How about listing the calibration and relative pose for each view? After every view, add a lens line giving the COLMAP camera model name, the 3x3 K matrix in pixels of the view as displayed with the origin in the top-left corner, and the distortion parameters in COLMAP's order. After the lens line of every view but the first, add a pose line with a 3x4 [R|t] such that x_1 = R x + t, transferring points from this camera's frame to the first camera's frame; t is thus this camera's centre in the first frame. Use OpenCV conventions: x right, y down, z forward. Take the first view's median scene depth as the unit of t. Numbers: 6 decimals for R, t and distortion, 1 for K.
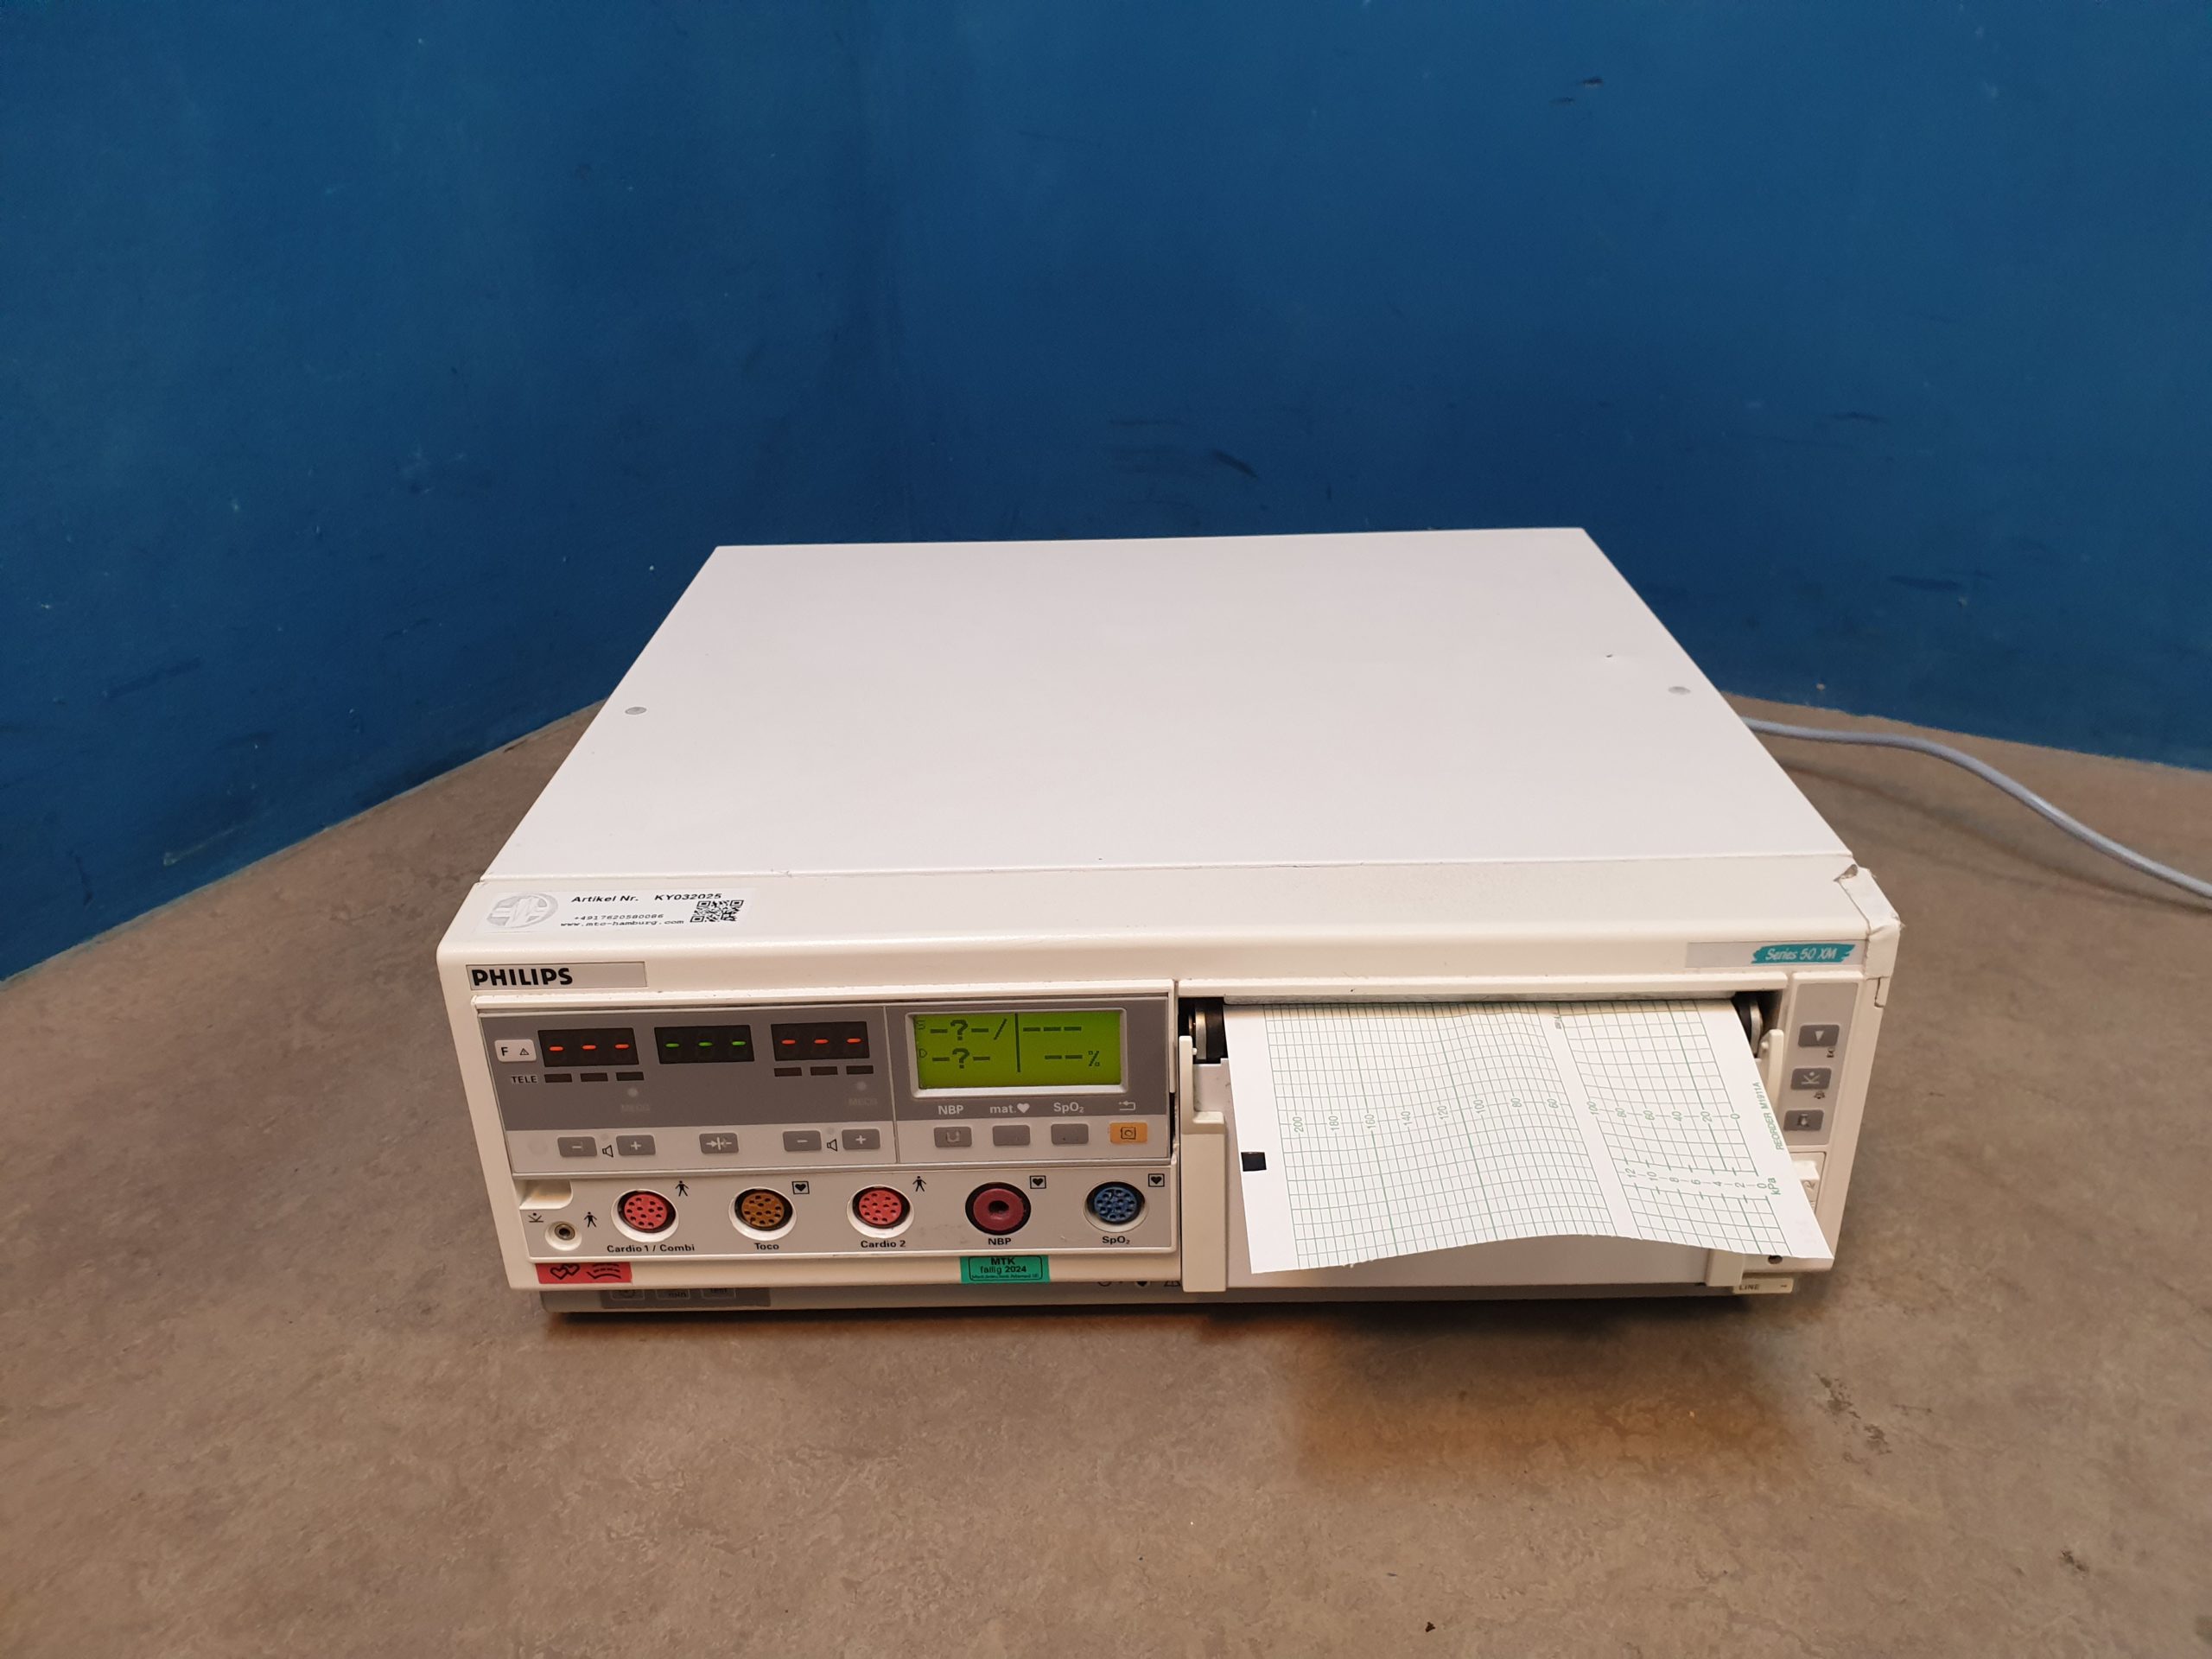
lens RADIAL K [[1748.9, 0, 1145.4], [0, 1748.9, 803.5], [0, 0, 1]] dist [0.032367, -0.022742]
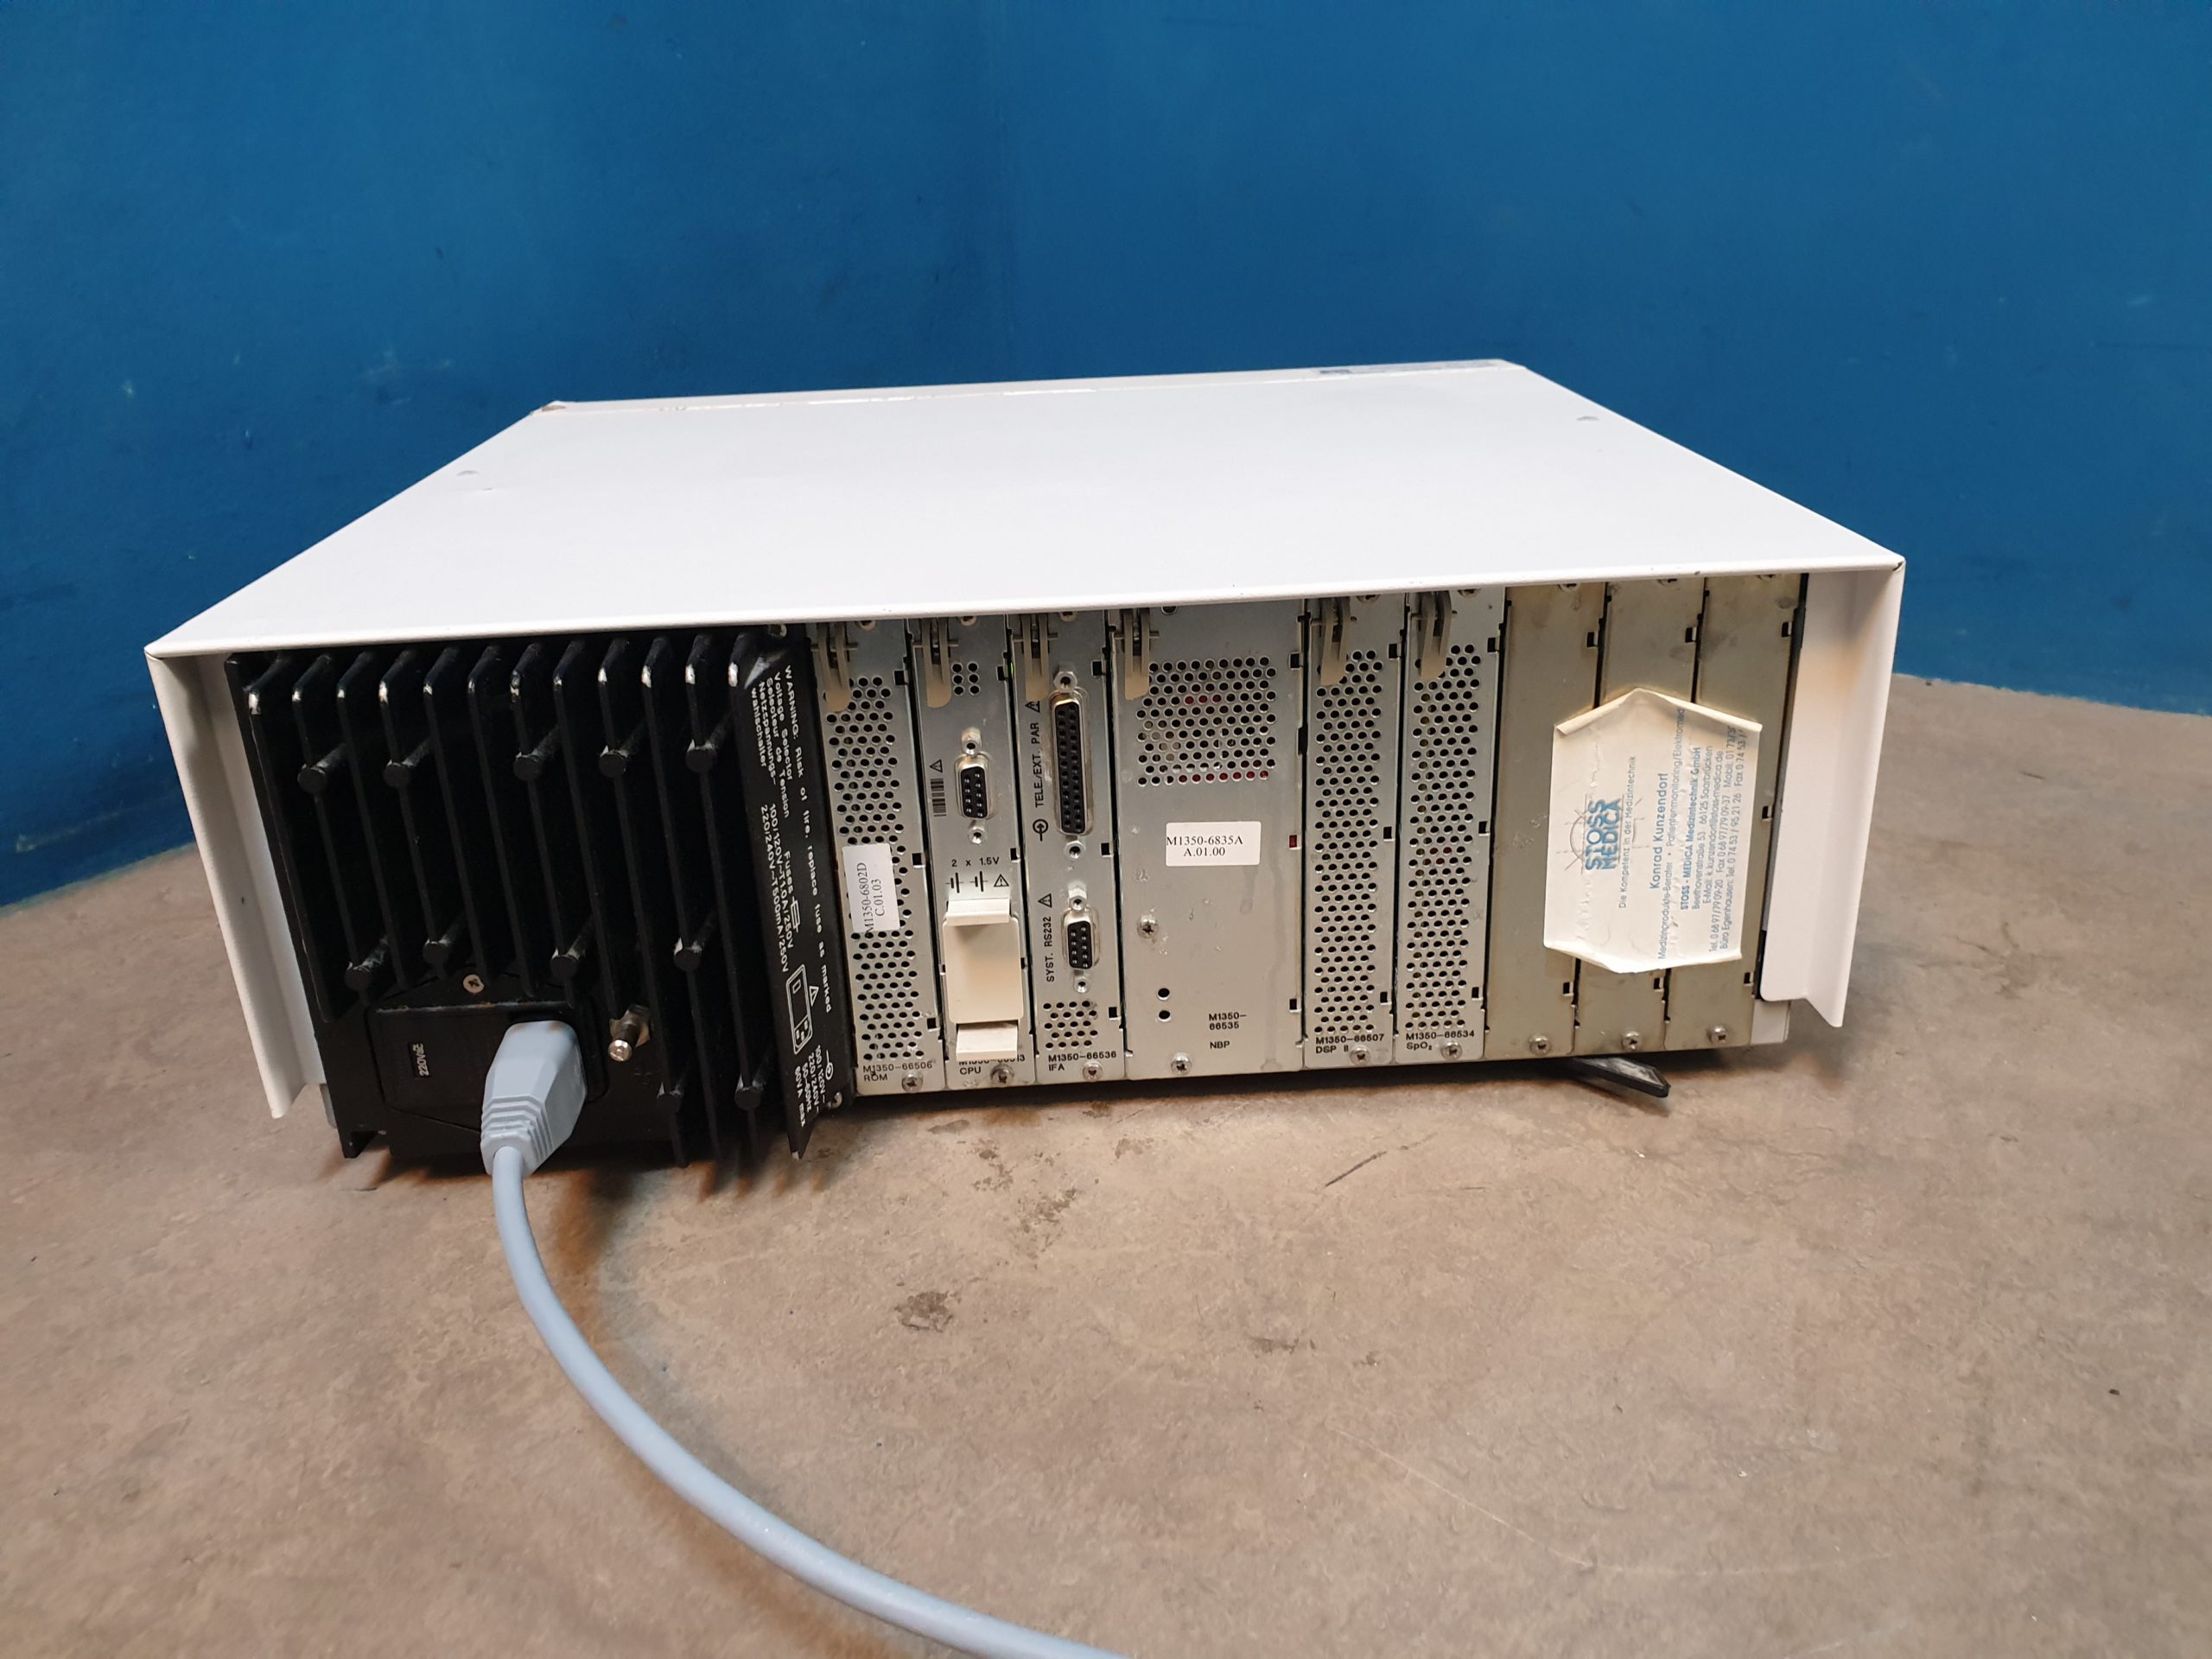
lens RADIAL K [[1748.9, 0, 1114.0], [0, 1748.9, 835.9], [0, 0, 1]] dist [0.032367, -0.022742]
pose [[0.994020, 0.013443, -0.108367, 0.000389], [-0.018762, 0.998661, -0.048219, 0.089159], [0.107573, 0.049964, 0.992941, 0.456400]]
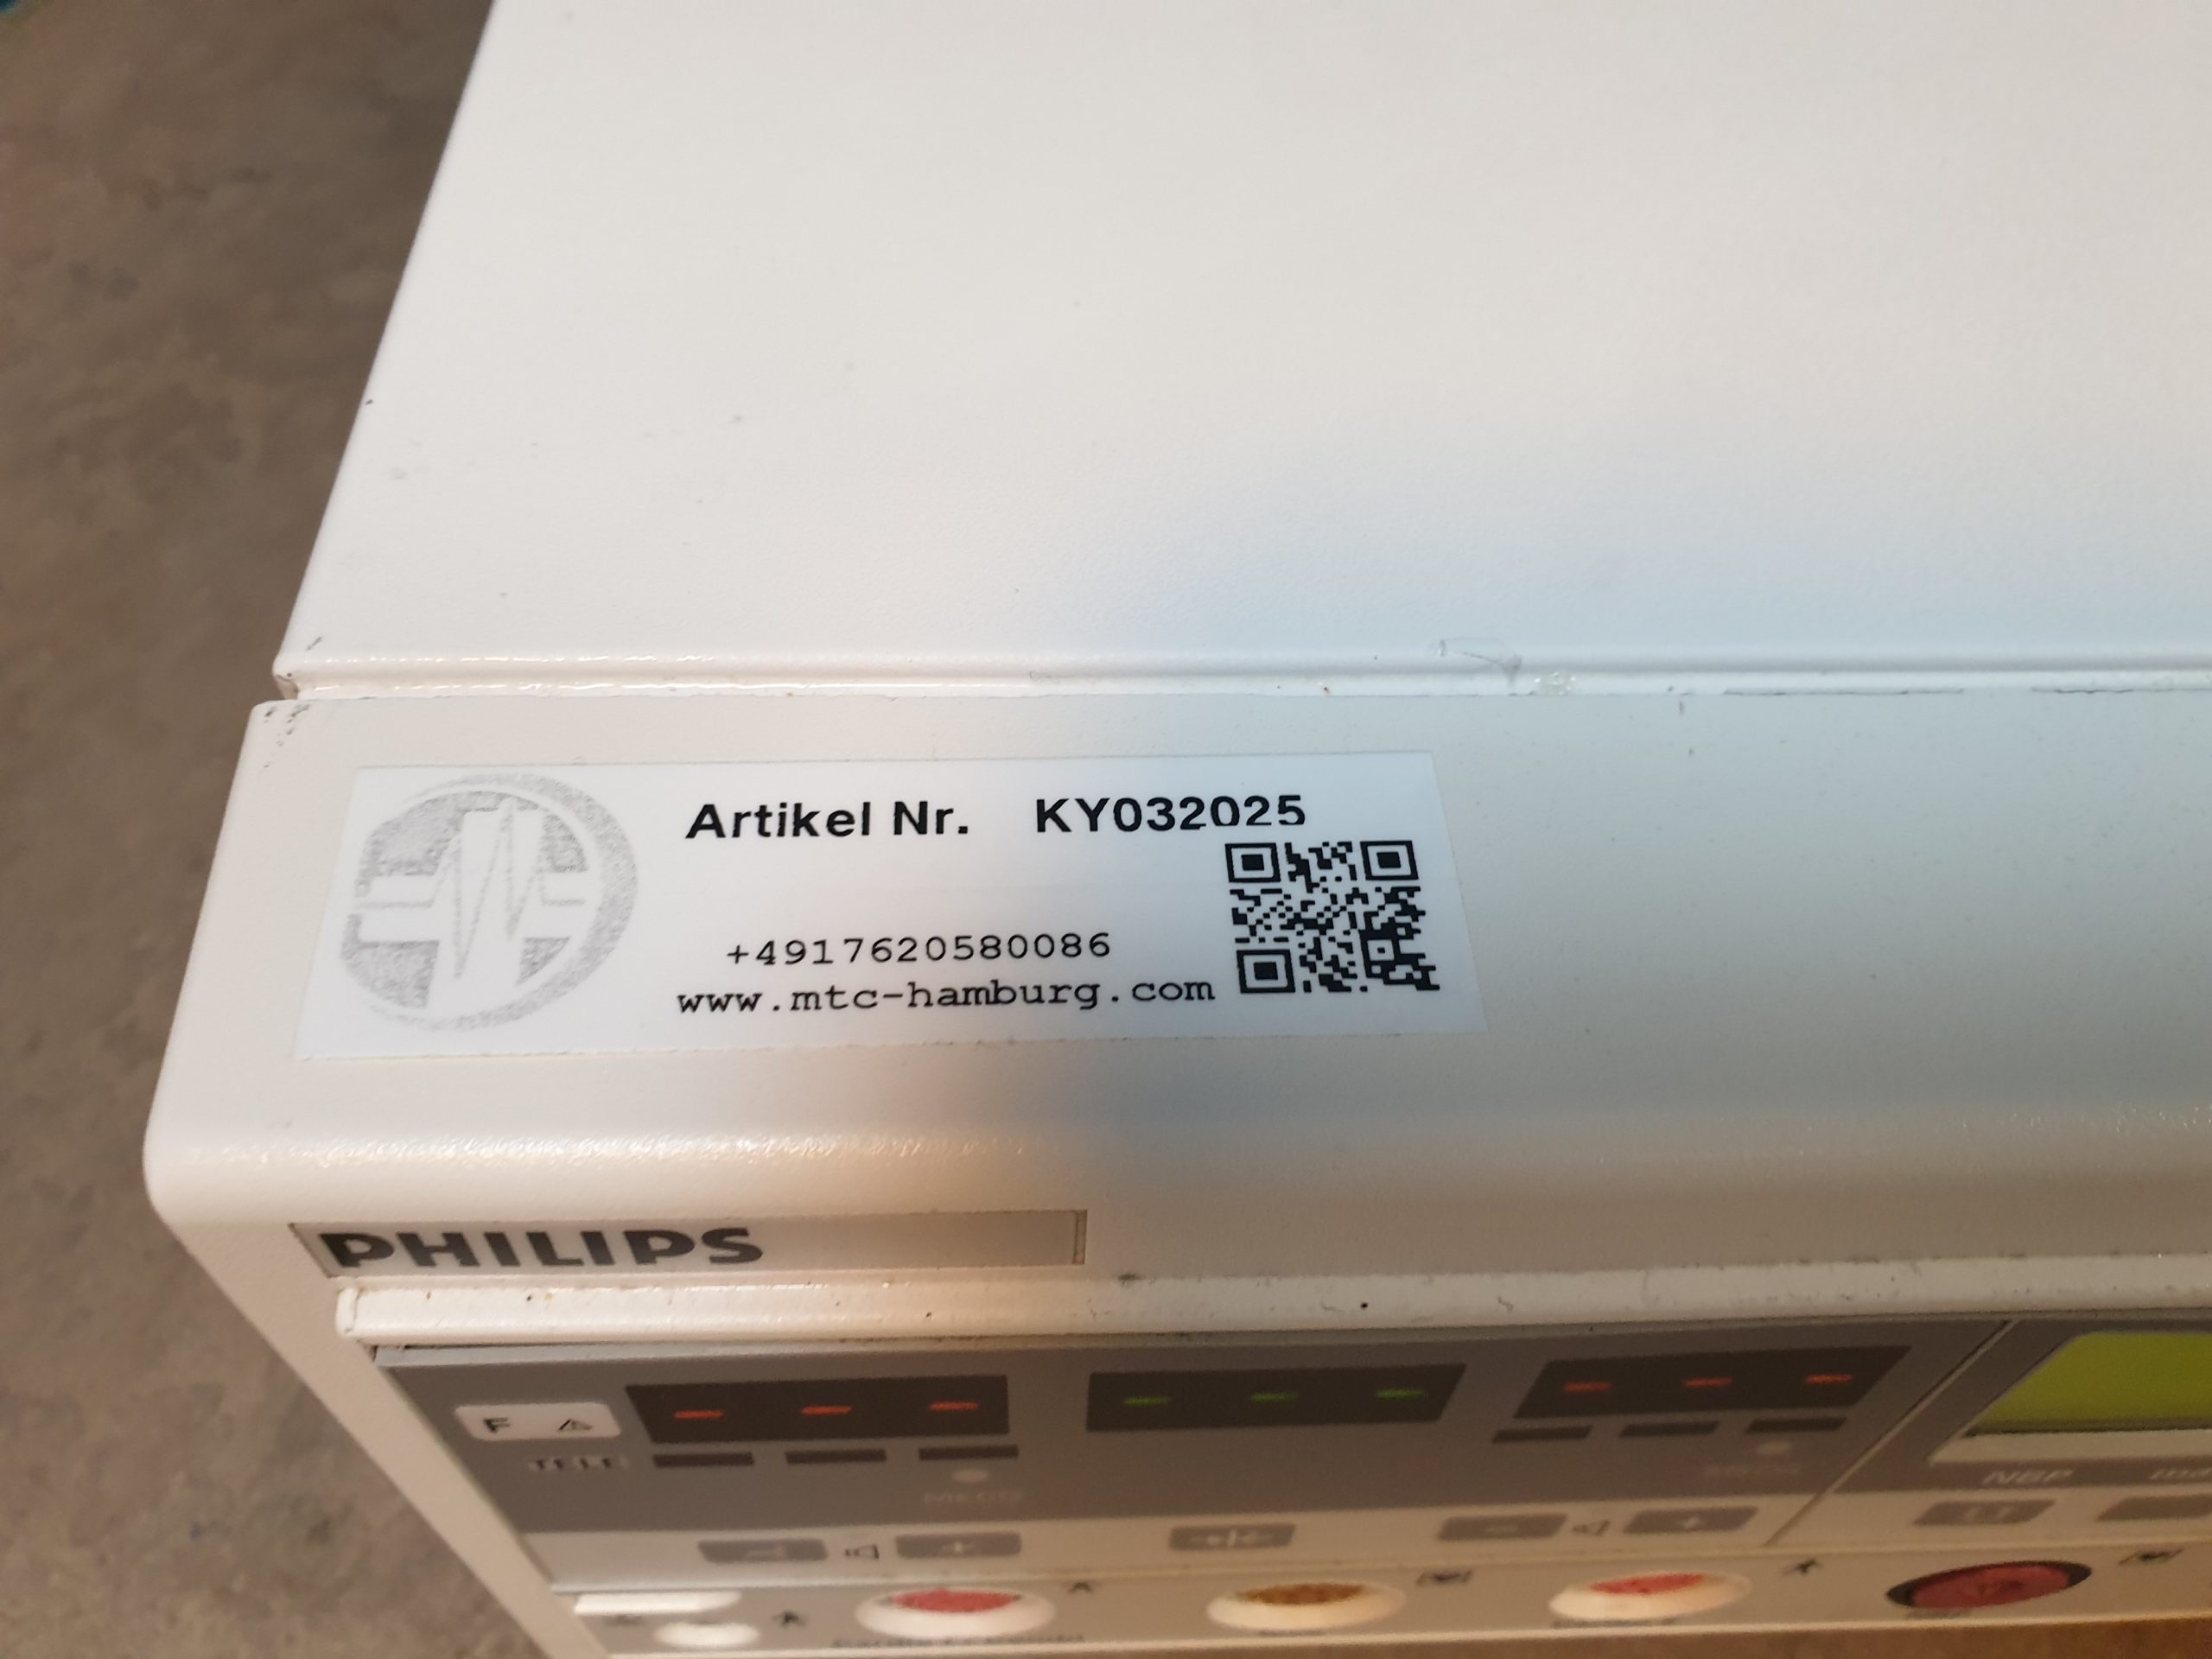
lens RADIAL K [[1748.9, 0, 1091.2], [0, 1748.9, 813.0], [0, 0, 1]] dist [0.032367, -0.022742]
pose [[0.998232, 0.005728, 0.059154, -0.286563], [-0.031763, 0.892683, 0.449565, -0.054394], [-0.050230, -0.450649, 0.891287, 0.787763]]
